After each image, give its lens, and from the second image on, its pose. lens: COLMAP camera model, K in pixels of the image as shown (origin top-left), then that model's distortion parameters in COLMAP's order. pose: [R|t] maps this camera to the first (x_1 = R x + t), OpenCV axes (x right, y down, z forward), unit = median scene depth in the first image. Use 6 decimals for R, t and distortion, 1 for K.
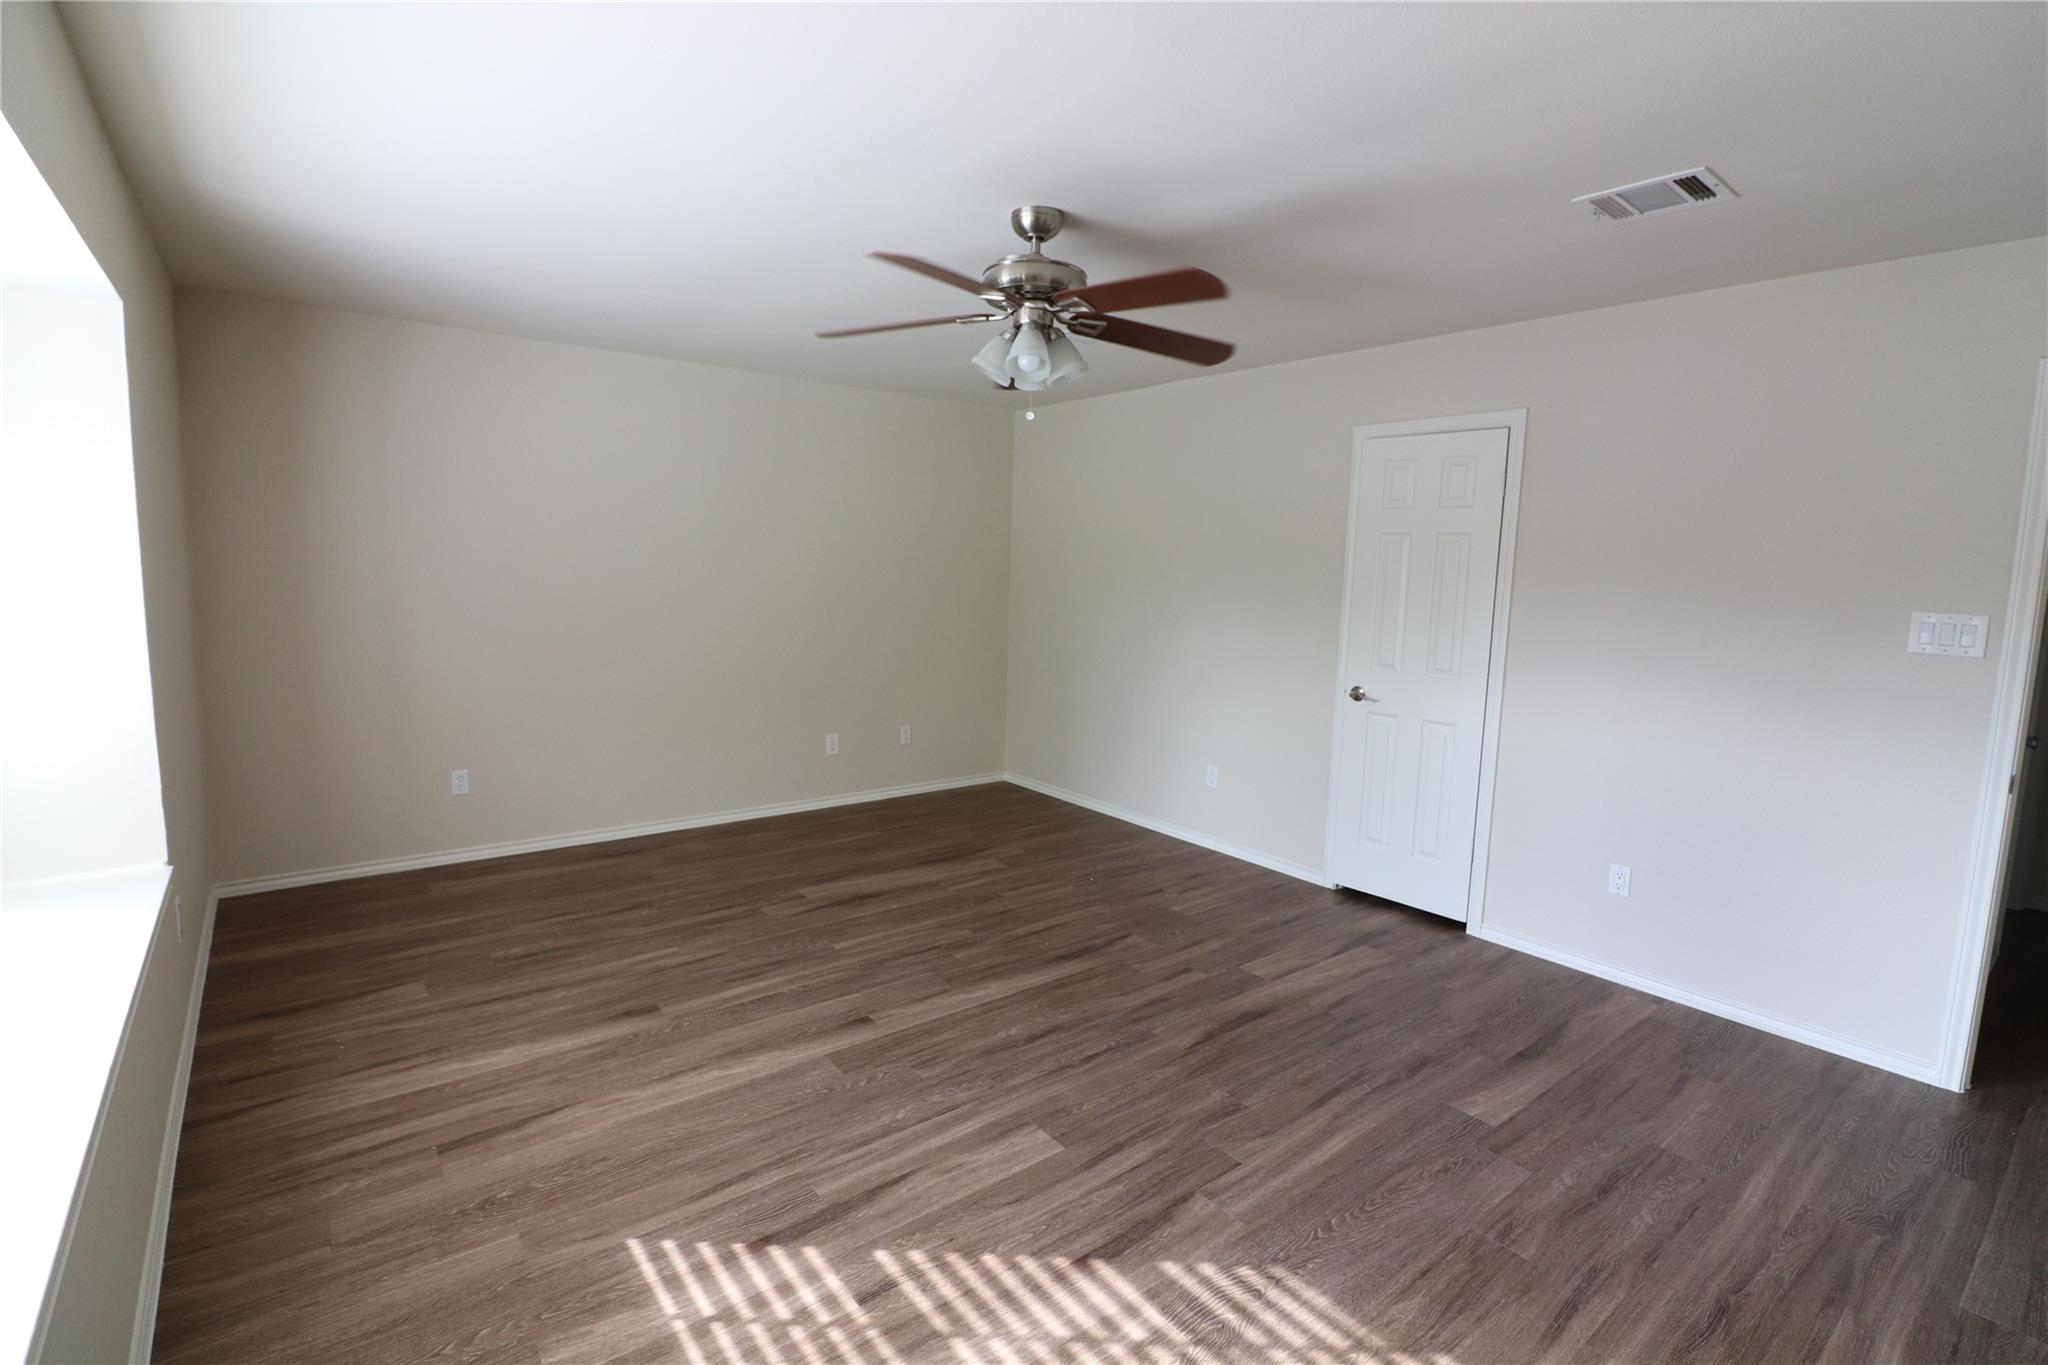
lens RADIAL K [[967.9, 0, 1024.0], [0, 967.9, 682.5], [0, 0, 1]] dist [0.002041, -0.030257]
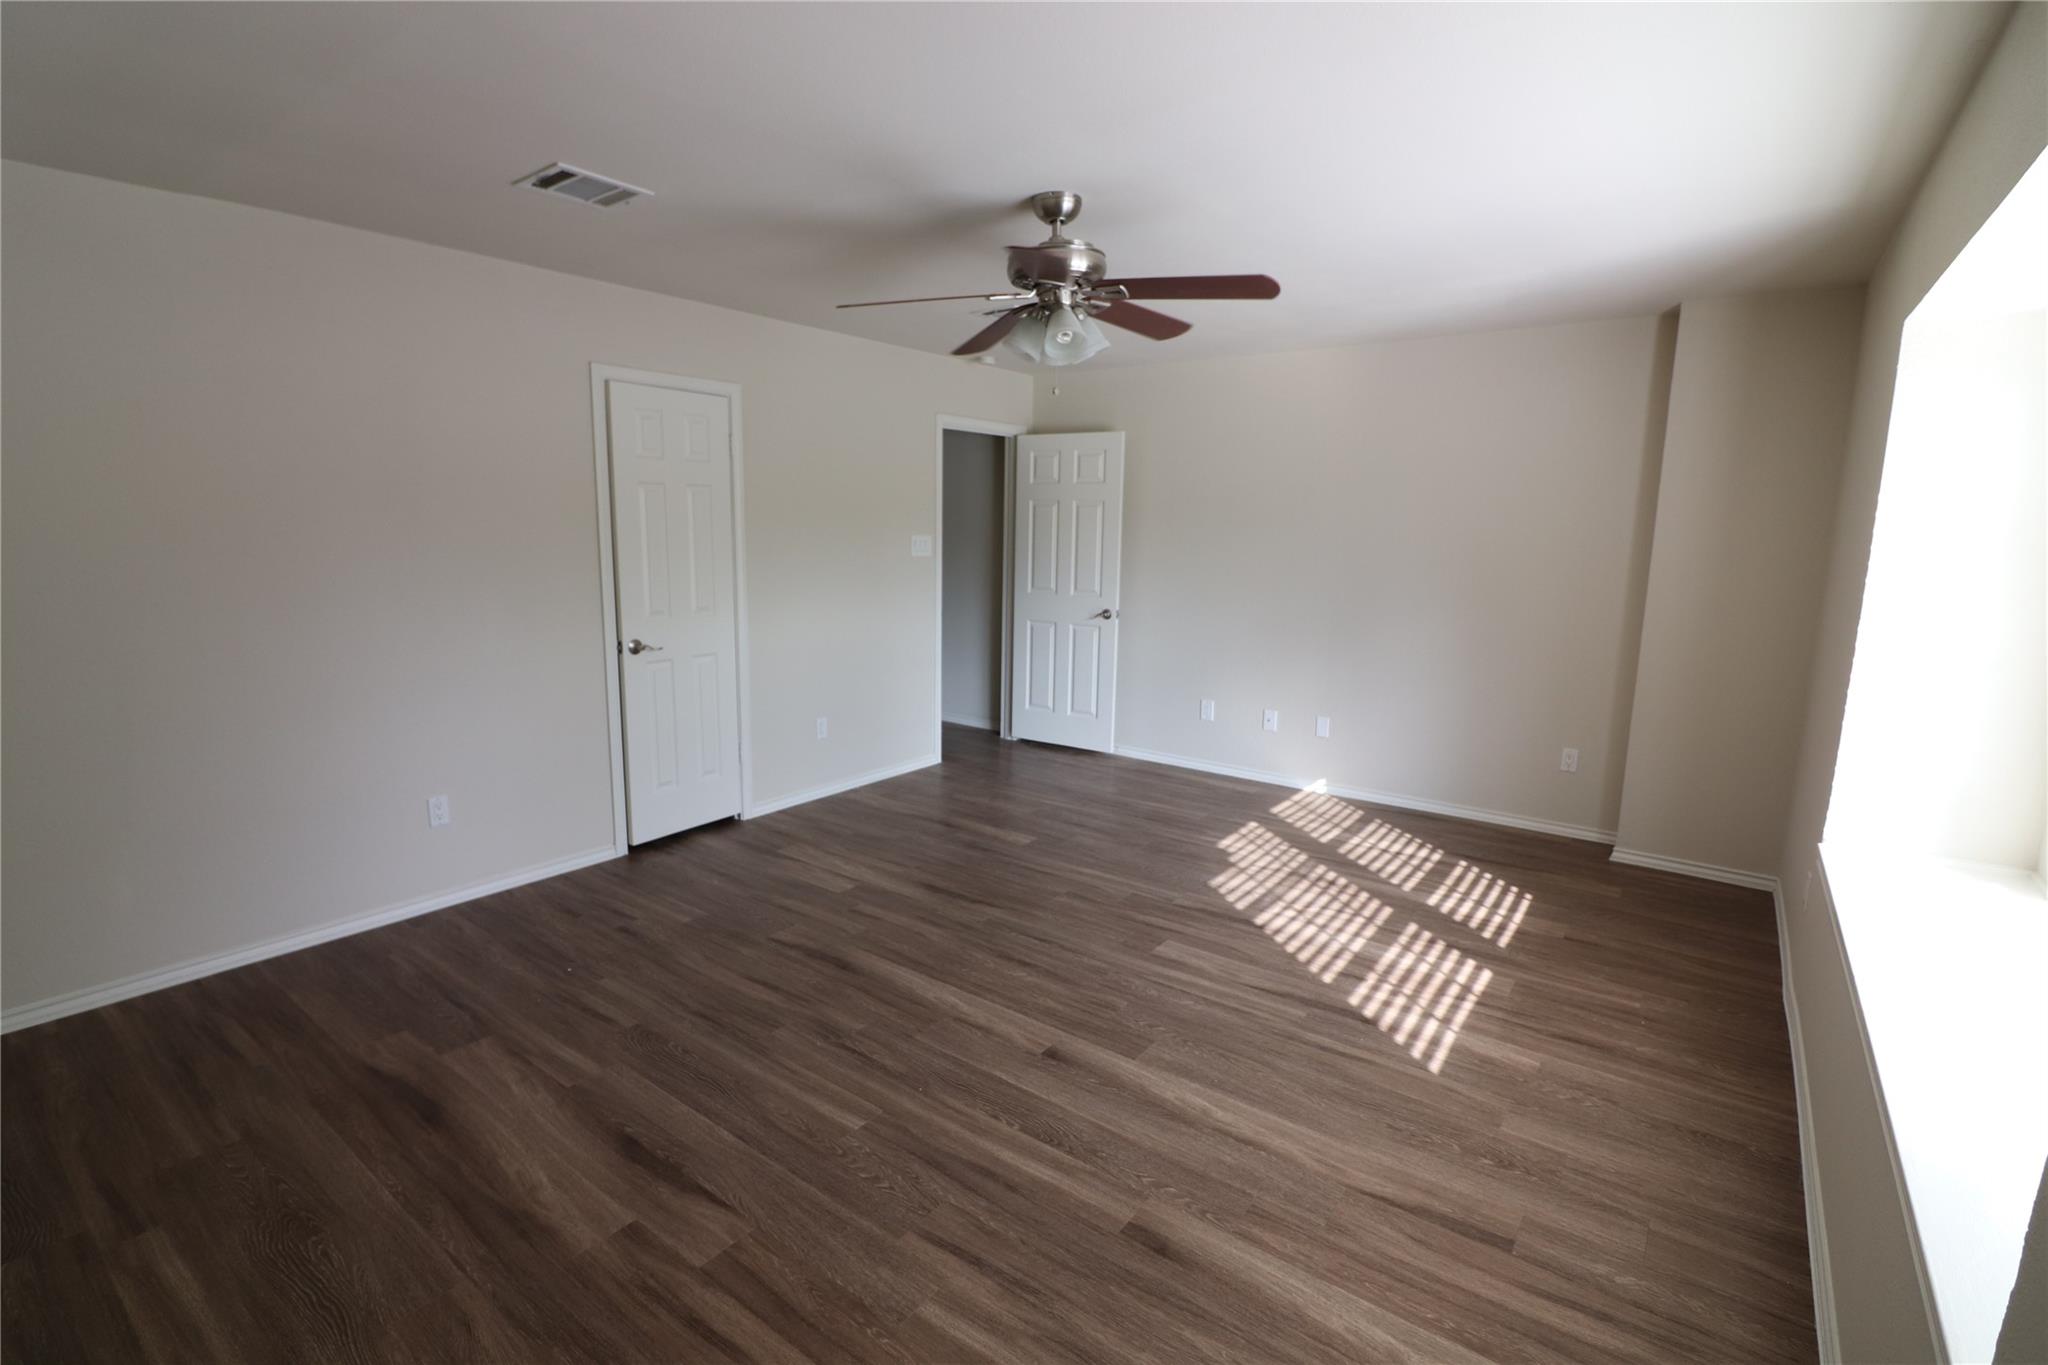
lens RADIAL K [[923.4, 0, 1024.0], [0, 923.4, 682.5], [0, 0, 1]] dist [-0.053356, -0.000499]
pose [[-0.268240, -0.191770, 0.944072, -0.969592], [0.107889, 0.967841, 0.227252, -0.184148], [-0.957292, 0.162814, -0.238924, 1.291387]]
